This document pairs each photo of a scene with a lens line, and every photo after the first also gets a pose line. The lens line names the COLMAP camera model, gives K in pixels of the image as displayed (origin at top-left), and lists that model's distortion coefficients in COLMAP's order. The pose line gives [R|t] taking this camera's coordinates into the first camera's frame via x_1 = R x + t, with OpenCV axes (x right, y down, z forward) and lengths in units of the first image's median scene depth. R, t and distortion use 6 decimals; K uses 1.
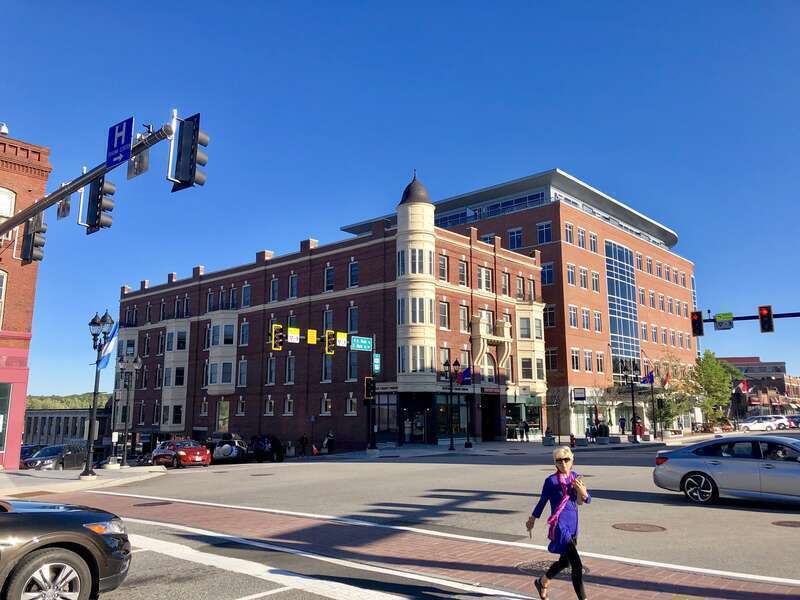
lens RADIAL K [[659.0, 0, 392.8], [0, 659.0, 283.3], [0, 0, 1]] dist [0.045364, -0.048562]
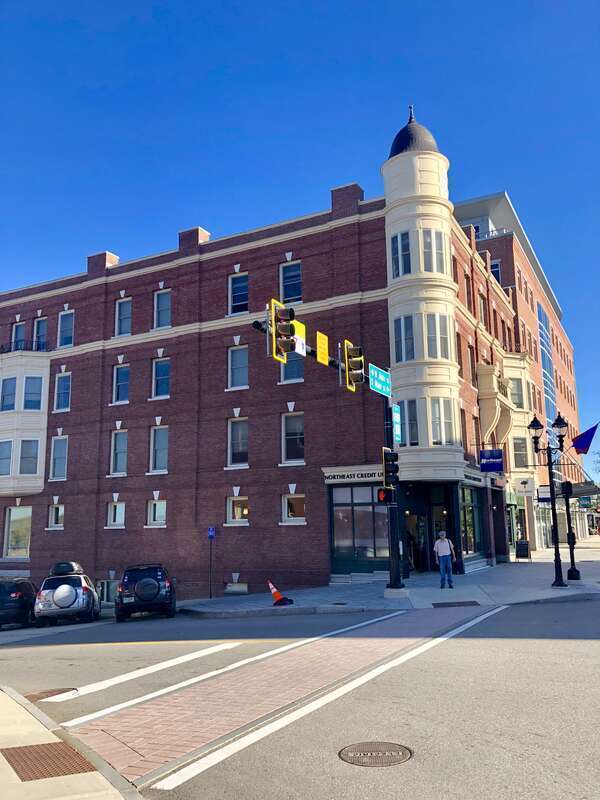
lens RADIAL K [[659.0, 0, 321.5], [0, 659.0, 407.1], [0, 0, 1]] dist [0.045364, -0.048562]
pose [[0.965094, 0.032061, 0.259934, -0.170995], [-0.035295, 0.999347, 0.007782, 0.085146], [-0.259515, -0.016685, 0.965595, 0.405633]]
